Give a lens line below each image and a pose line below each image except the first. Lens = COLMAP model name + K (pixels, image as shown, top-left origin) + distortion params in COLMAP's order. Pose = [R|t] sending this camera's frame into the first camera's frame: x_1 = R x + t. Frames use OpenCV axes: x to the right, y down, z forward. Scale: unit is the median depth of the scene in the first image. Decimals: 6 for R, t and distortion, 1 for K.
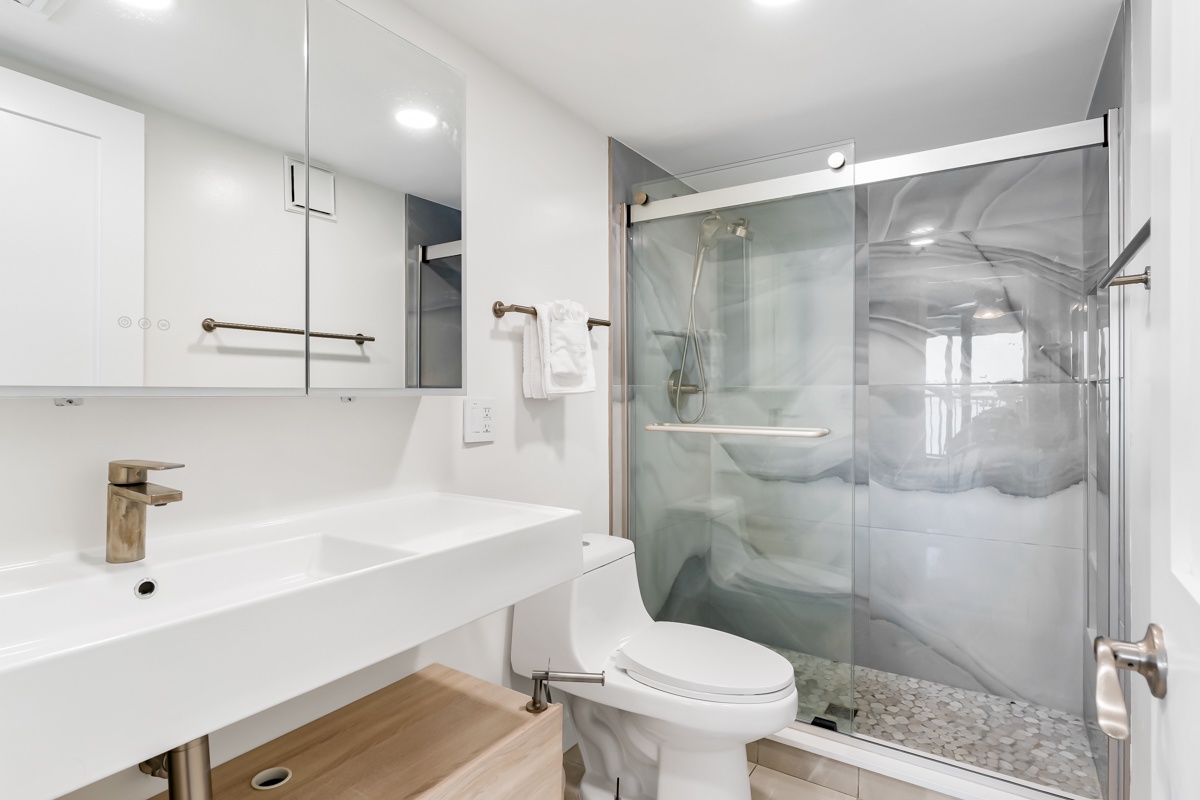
lens RADIAL K [[622.9, 0, 605.7], [0, 622.9, 393.2], [0, 0, 1]] dist [-0.002098, 0.000435]
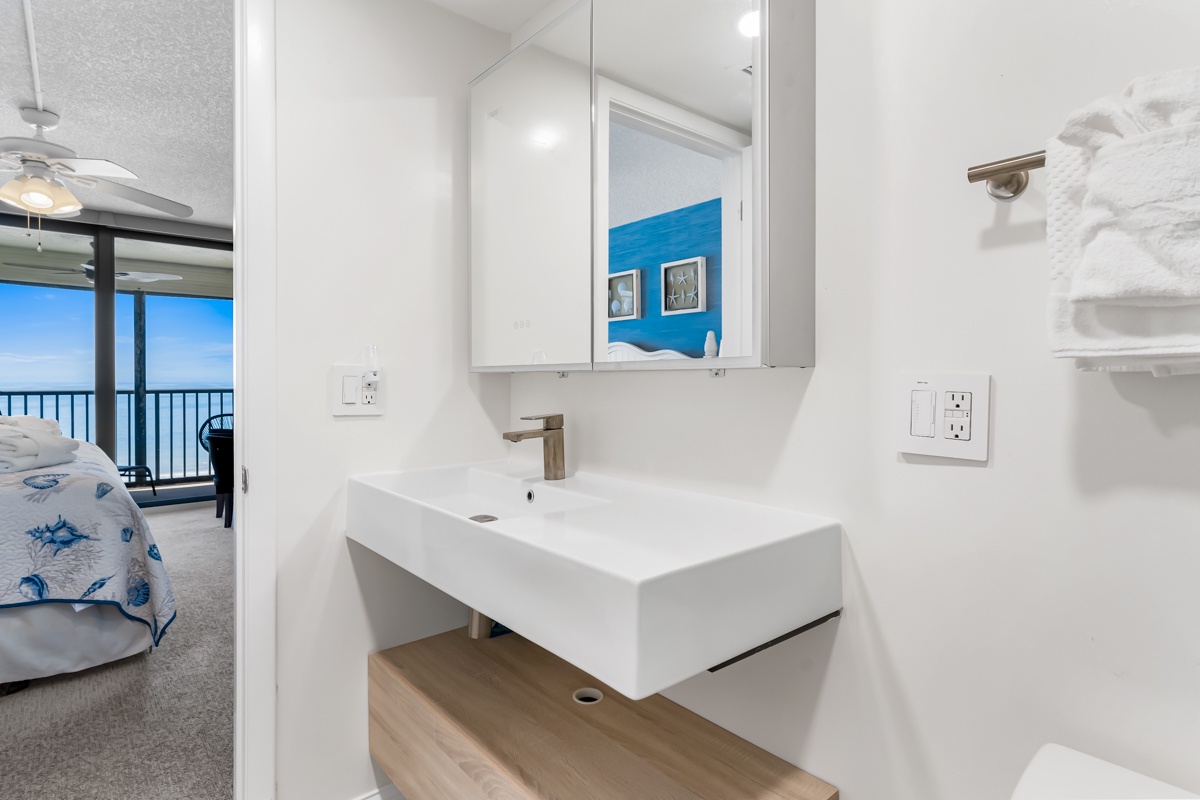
lens RADIAL K [[627.1, 0, 620.0], [0, 627.1, 379.5], [0, 0, 1]] dist [0.000182, 0.001181]
pose [[-0.278791, 0.005783, -0.960334, 0.460978], [0.005495, 0.999975, 0.004427, 0.013313], [0.960336, -0.004043, -0.278816, 1.104101]]
